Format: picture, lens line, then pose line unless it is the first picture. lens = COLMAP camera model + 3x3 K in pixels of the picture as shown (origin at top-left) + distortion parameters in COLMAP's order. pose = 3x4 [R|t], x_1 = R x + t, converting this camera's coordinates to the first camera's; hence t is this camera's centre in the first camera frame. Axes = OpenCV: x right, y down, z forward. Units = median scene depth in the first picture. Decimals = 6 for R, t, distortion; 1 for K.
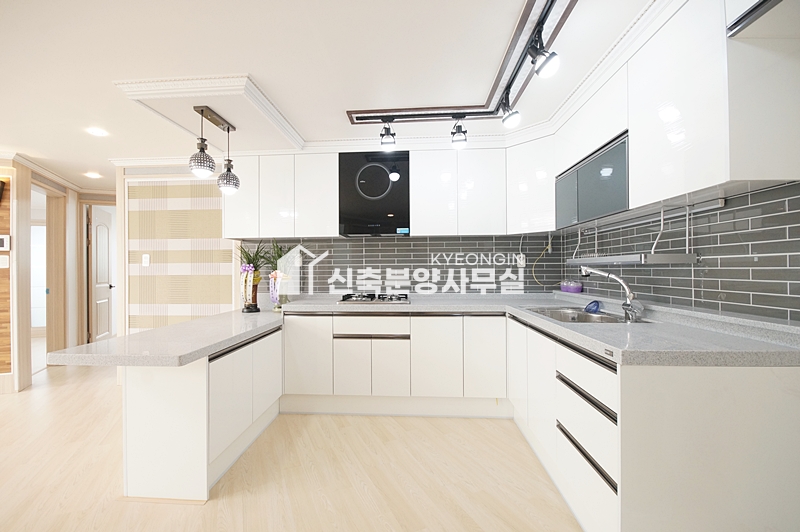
lens RADIAL K [[350.6, 0, 400.0], [0, 350.6, 266.0], [0, 0, 1]] dist [-0.002788, -0.000974]
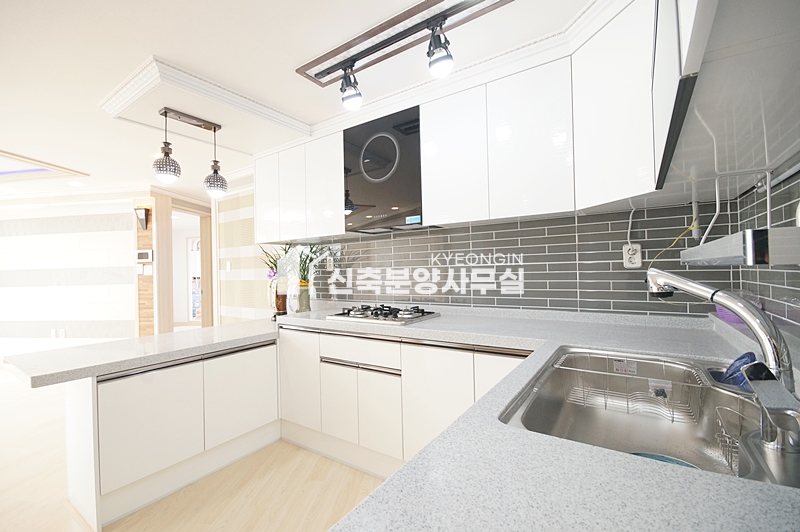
lens RADIAL K [[350.6, 0, 400.0], [0, 350.6, 266.0], [0, 0, 1]] dist [-0.002788, -0.000974]
pose [[0.851718, -0.018352, -0.523679, 0.360967], [0.021248, 0.999774, -0.000479, -0.007273], [0.523569, -0.010719, 0.851916, 0.385771]]
